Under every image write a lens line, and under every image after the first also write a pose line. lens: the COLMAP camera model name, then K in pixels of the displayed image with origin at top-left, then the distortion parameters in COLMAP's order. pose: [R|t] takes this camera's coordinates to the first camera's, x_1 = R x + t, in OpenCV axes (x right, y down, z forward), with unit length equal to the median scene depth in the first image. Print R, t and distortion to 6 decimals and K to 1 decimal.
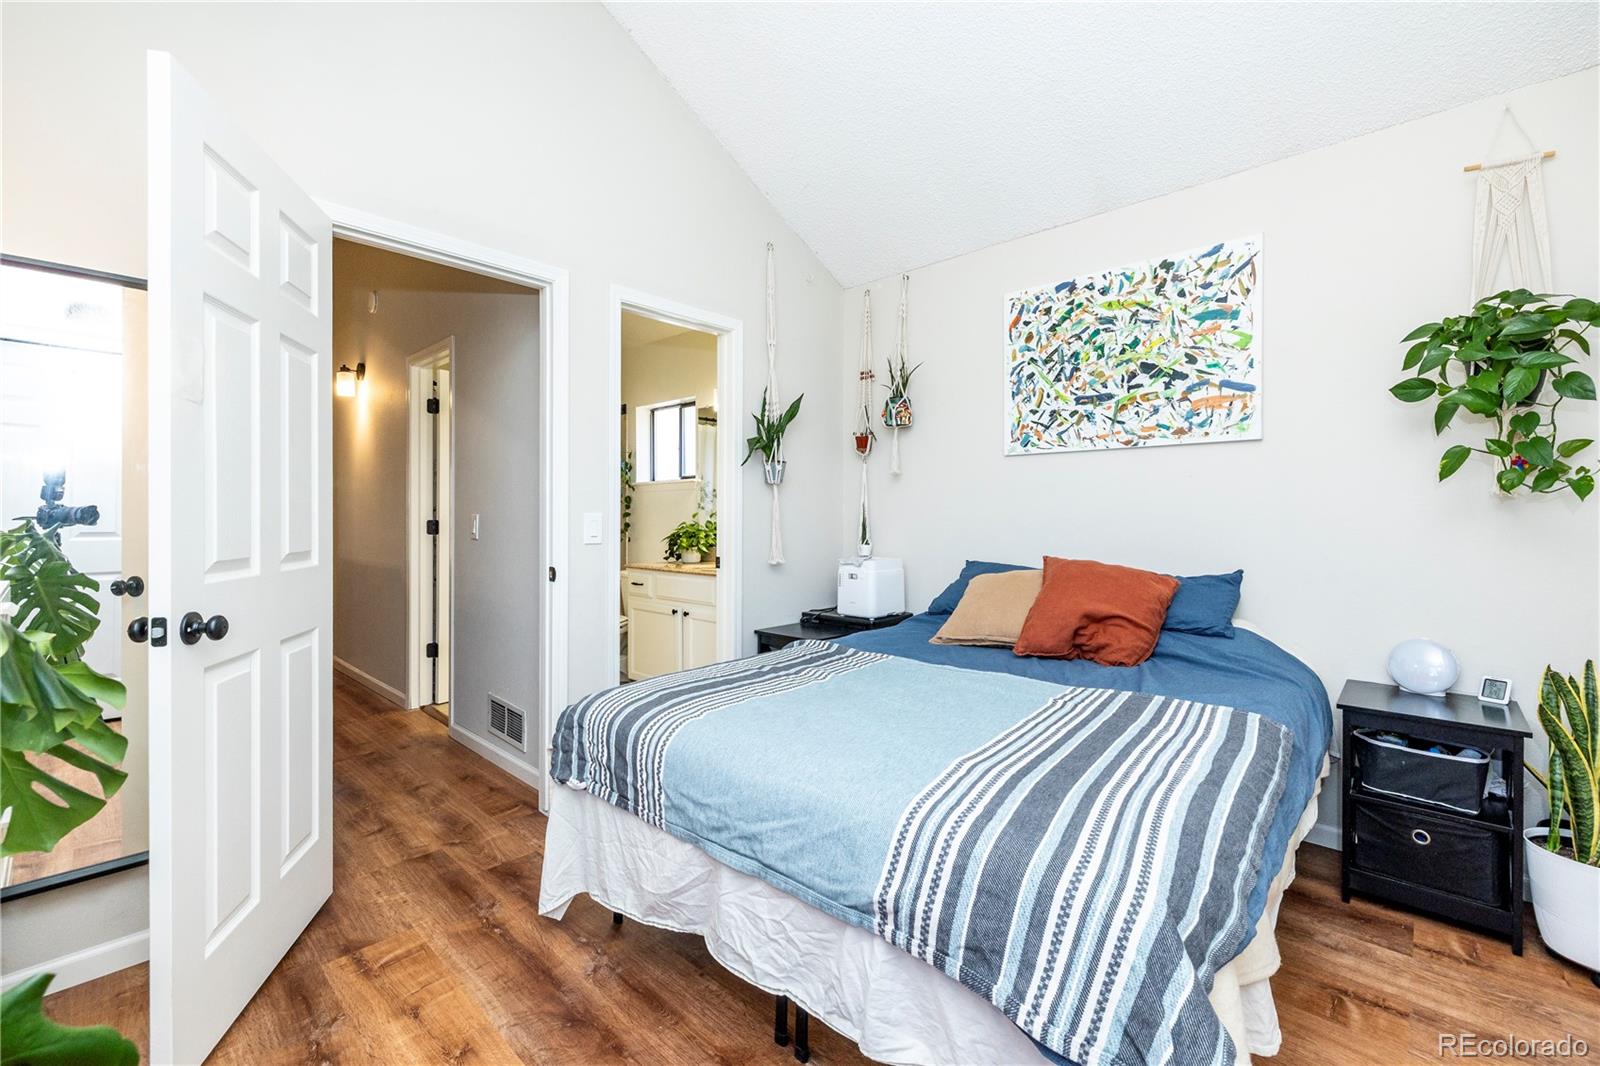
lens RADIAL K [[671.8, 0, 798.9], [0, 671.8, 521.2], [0, 0, 1]] dist [-0.000868, 0.000736]
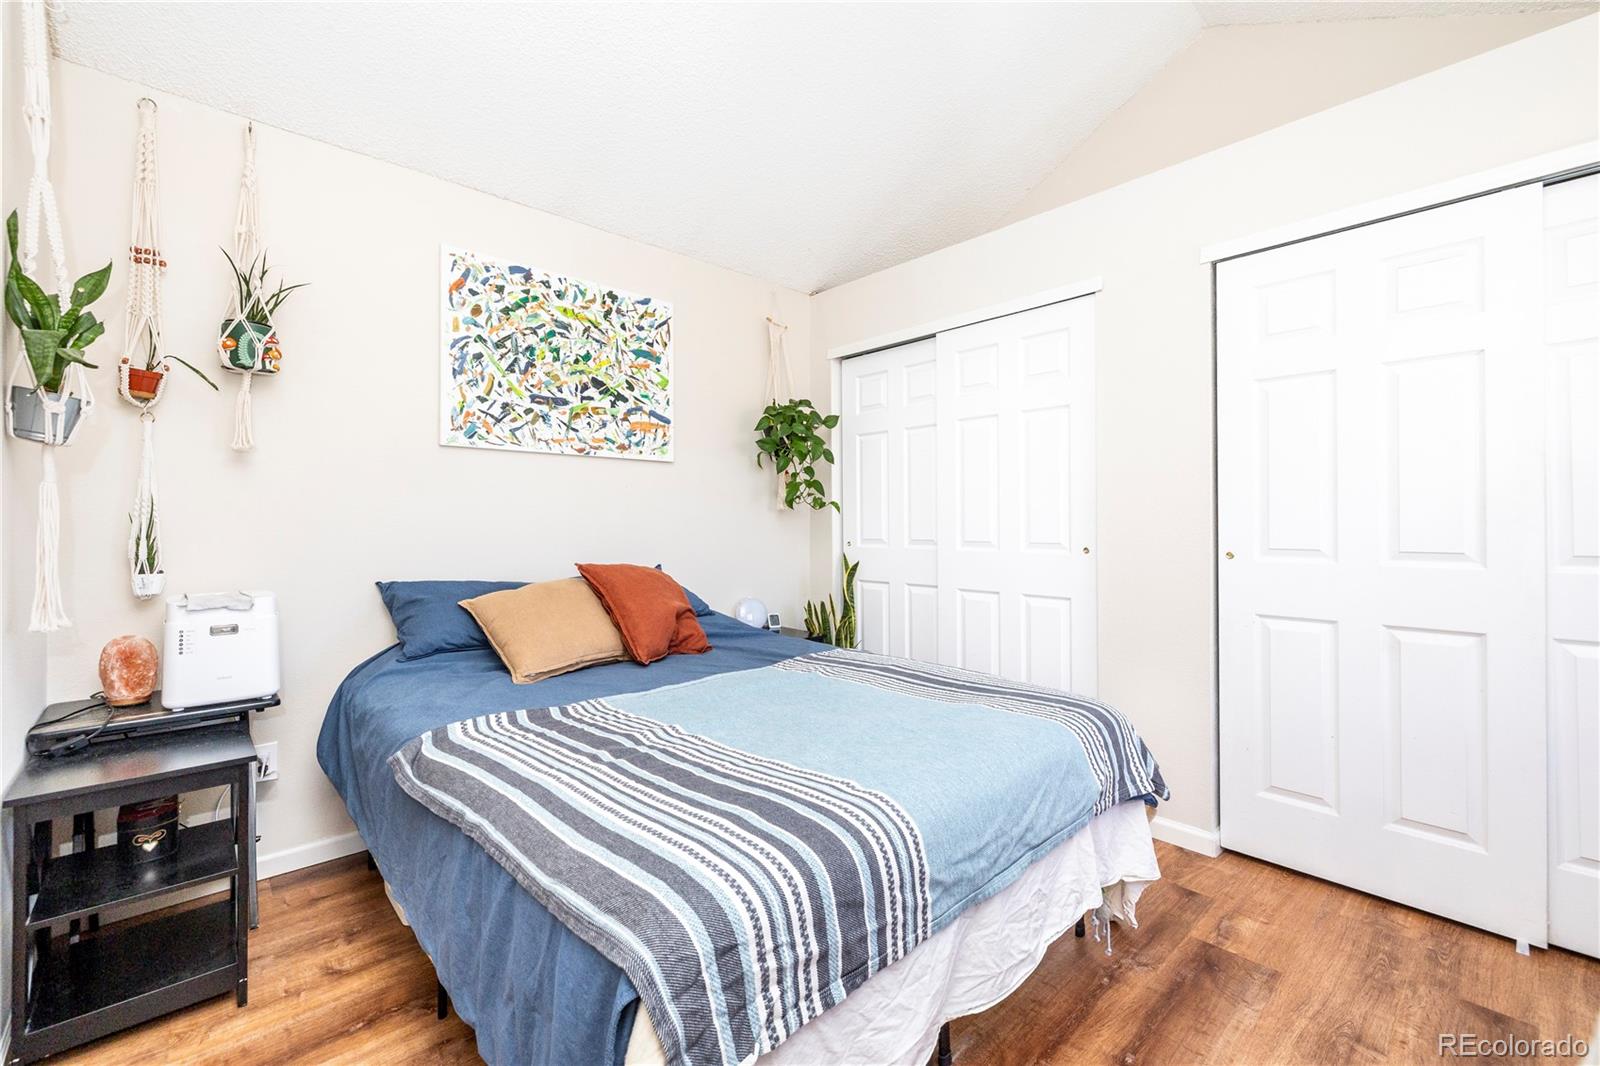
lens RADIAL K [[671.8, 0, 798.9], [0, 671.8, 521.2], [0, 0, 1]] dist [-0.000868, 0.000736]
pose [[0.078953, 0.003705, 0.996871, -0.515552], [0.006974, 0.999967, -0.004269, -0.000968], [-0.996854, 0.007289, 0.078924, 0.581102]]
